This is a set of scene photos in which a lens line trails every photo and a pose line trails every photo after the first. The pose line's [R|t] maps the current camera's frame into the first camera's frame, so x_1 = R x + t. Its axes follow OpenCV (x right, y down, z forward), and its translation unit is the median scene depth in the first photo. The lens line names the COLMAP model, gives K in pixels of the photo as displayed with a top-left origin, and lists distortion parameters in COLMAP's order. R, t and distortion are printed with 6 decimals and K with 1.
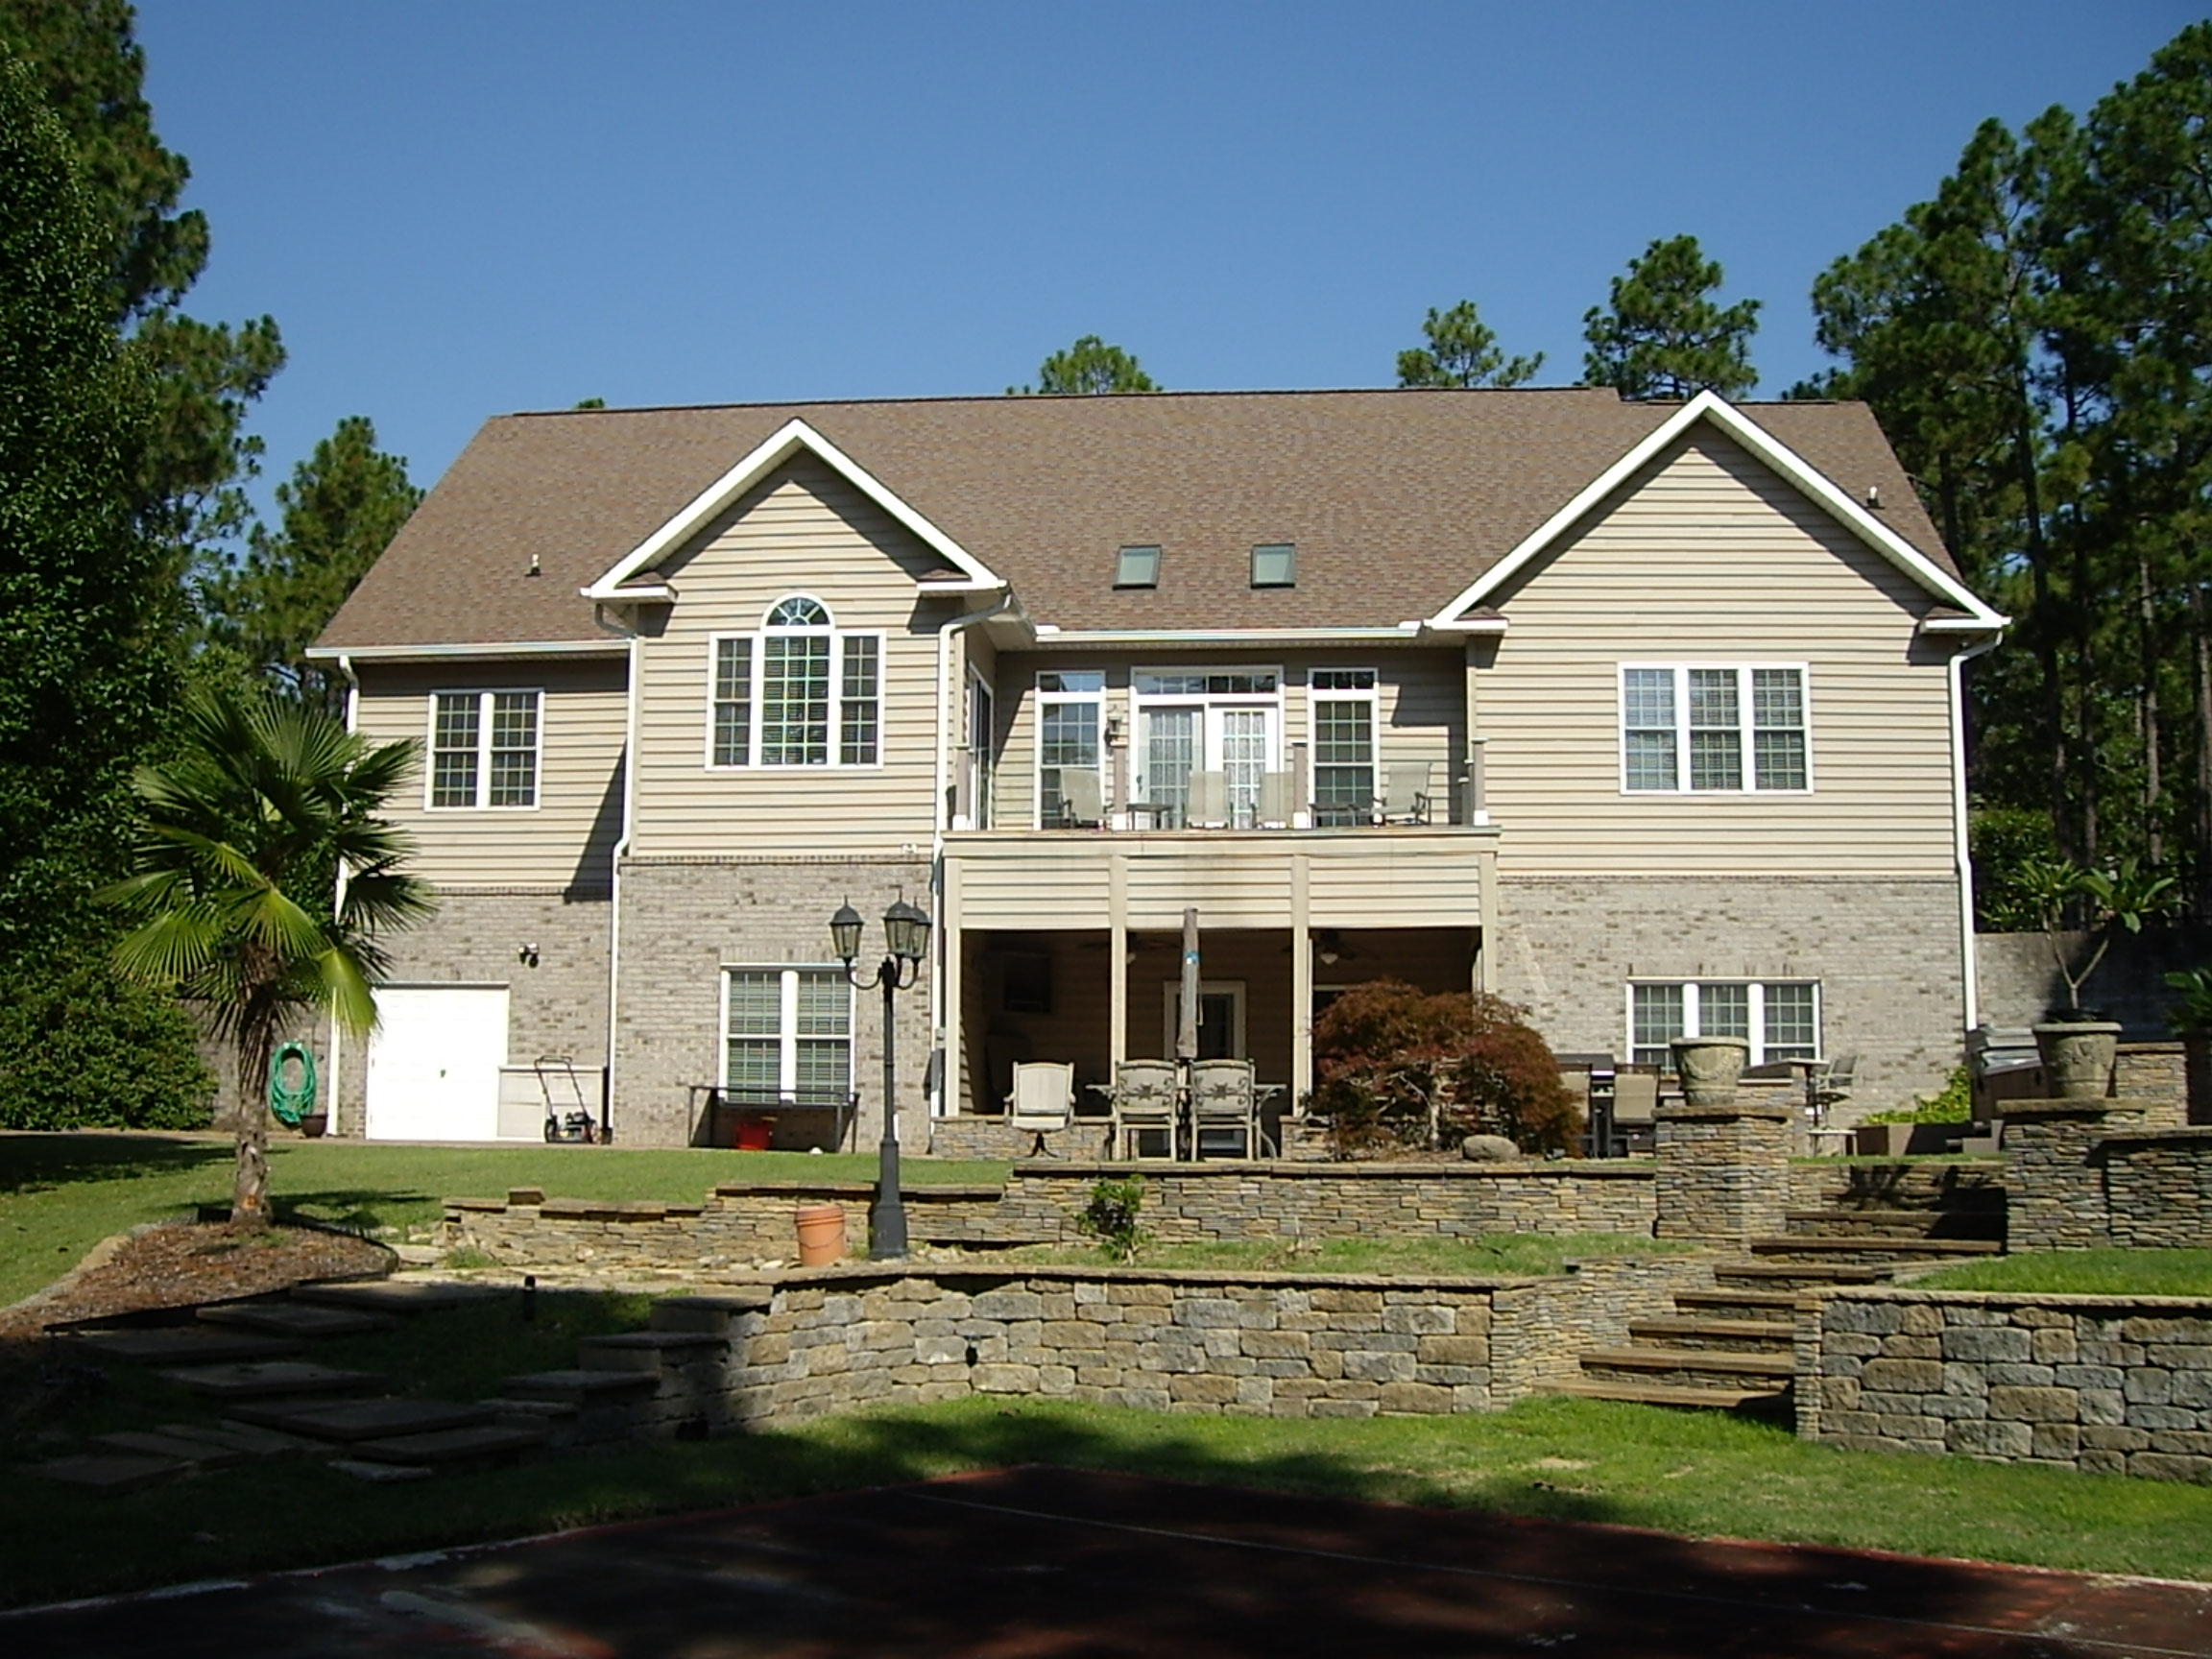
lens RADIAL K [[2393.0, 0, 1119.6], [0, 2393.0, 868.2], [0, 0, 1]] dist [-0.243077, 0.273488]
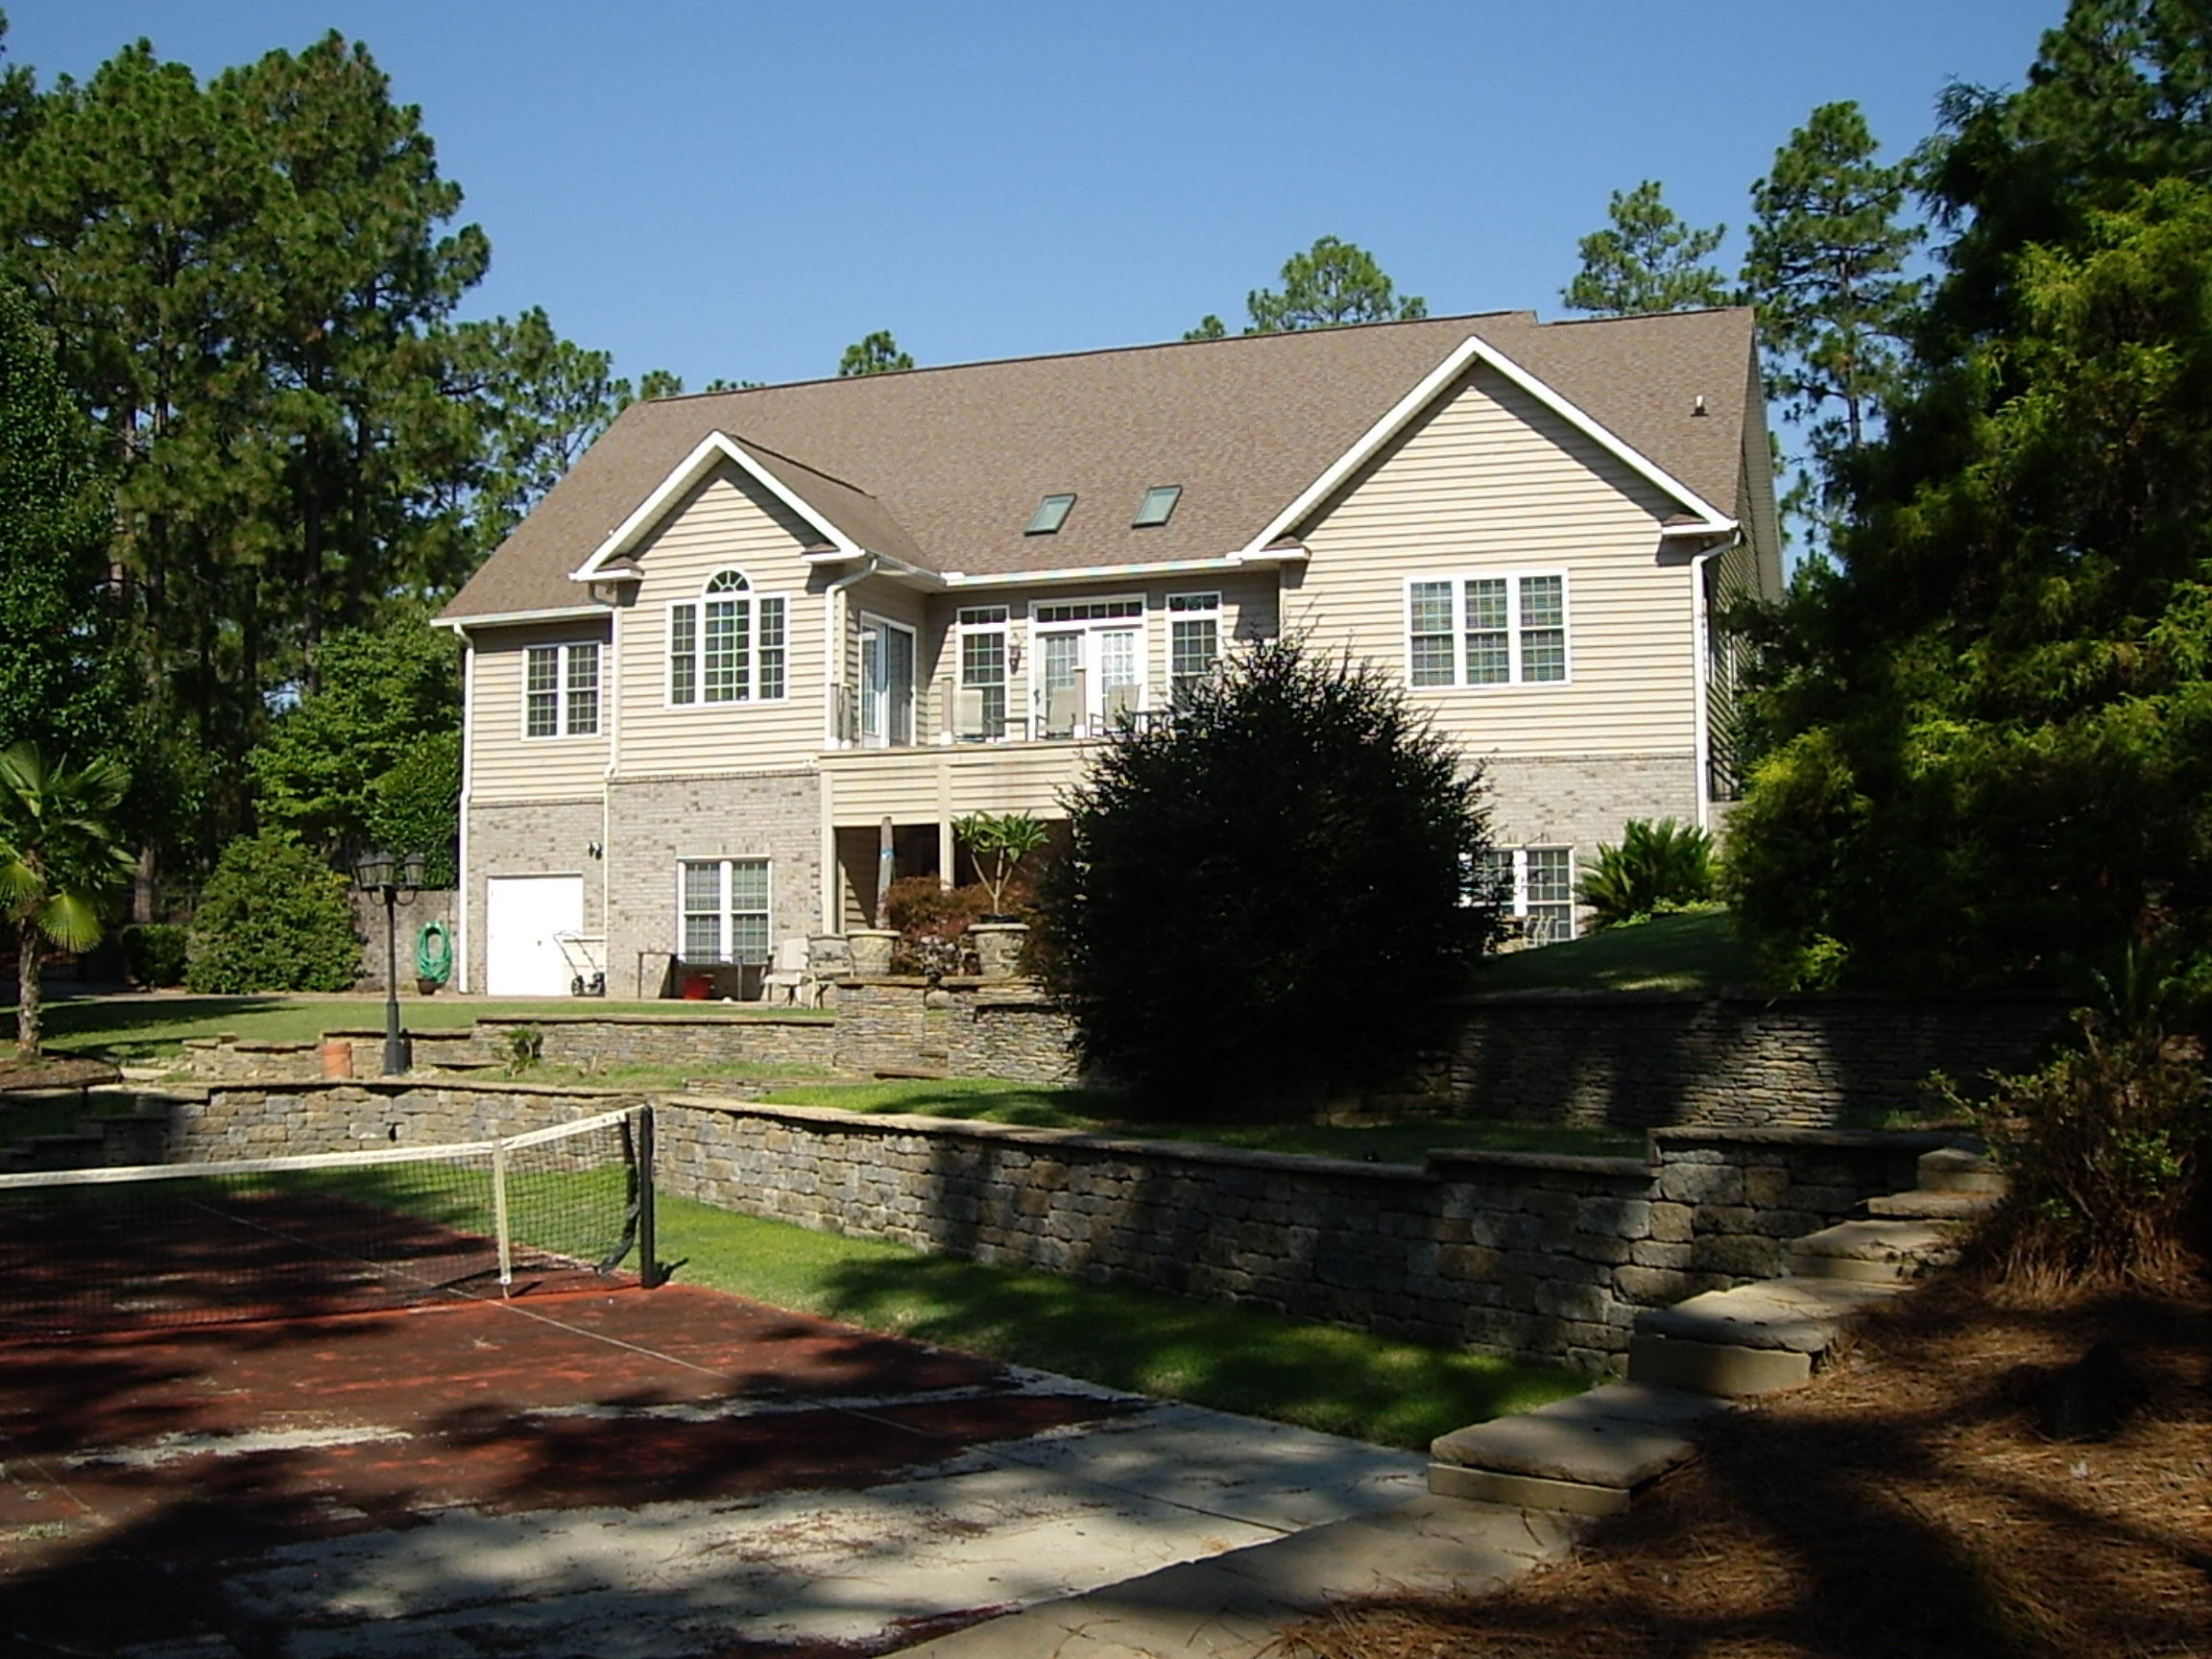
lens RADIAL K [[2393.0, 0, 1119.6], [0, 2393.0, 868.2], [0, 0, 1]] dist [-0.243077, 0.273488]
pose [[0.966453, -0.024757, -0.255646, 0.389852], [0.042876, 0.996928, 0.065545, -0.028195], [0.253238, -0.074308, 0.964546, -0.190659]]
